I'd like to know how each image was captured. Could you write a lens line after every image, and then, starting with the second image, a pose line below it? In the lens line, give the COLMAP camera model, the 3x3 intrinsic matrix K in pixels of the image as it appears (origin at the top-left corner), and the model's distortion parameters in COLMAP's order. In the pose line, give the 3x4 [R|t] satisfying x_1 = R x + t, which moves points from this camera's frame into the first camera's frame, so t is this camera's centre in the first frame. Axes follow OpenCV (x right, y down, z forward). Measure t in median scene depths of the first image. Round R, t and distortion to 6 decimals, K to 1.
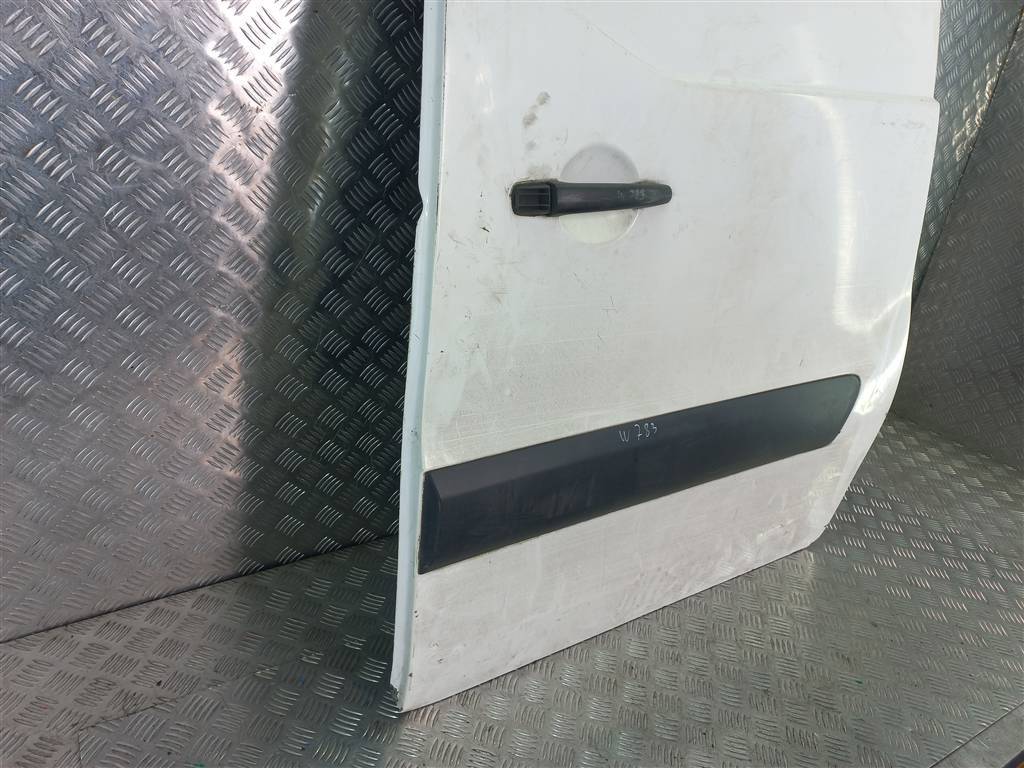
lens RADIAL K [[744.4, 0, 517.2], [0, 744.4, 391.3], [0, 0, 1]] dist [0.045870, -0.015162]
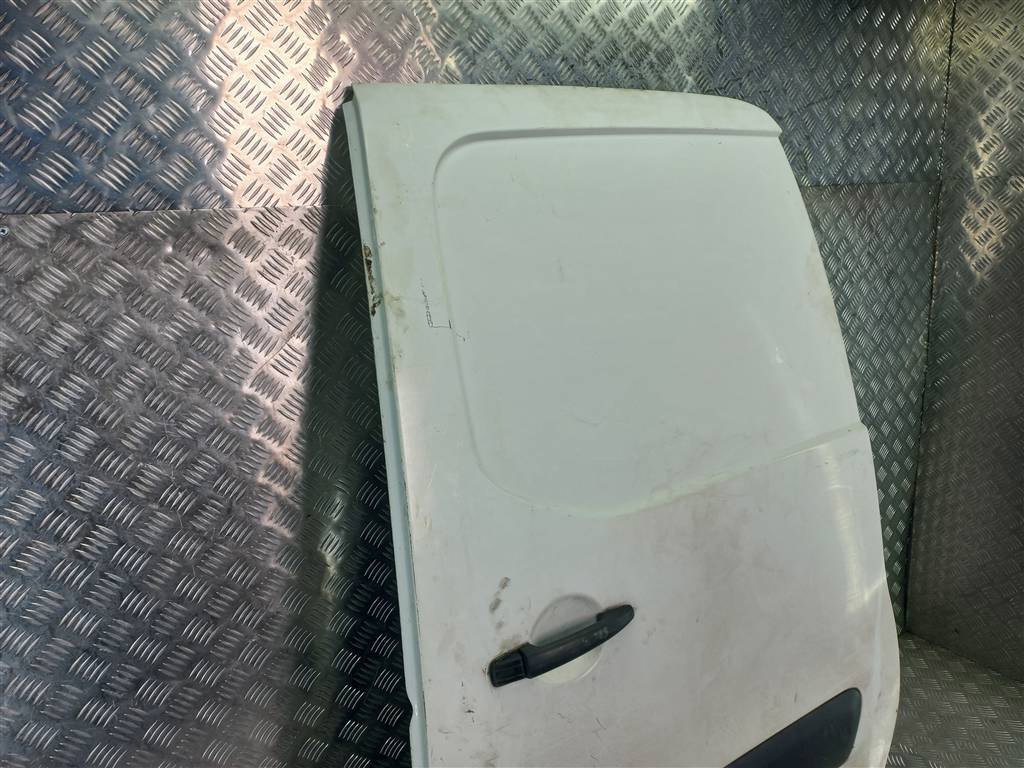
lens RADIAL K [[744.4, 0, 519.3], [0, 744.4, 389.8], [0, 0, 1]] dist [0.045870, -0.015162]
pose [[0.986208, -0.162765, -0.030031, 0.137396], [0.153906, 0.968578, -0.195368, -0.434940], [0.060887, 0.188052, 0.980270, -0.193644]]
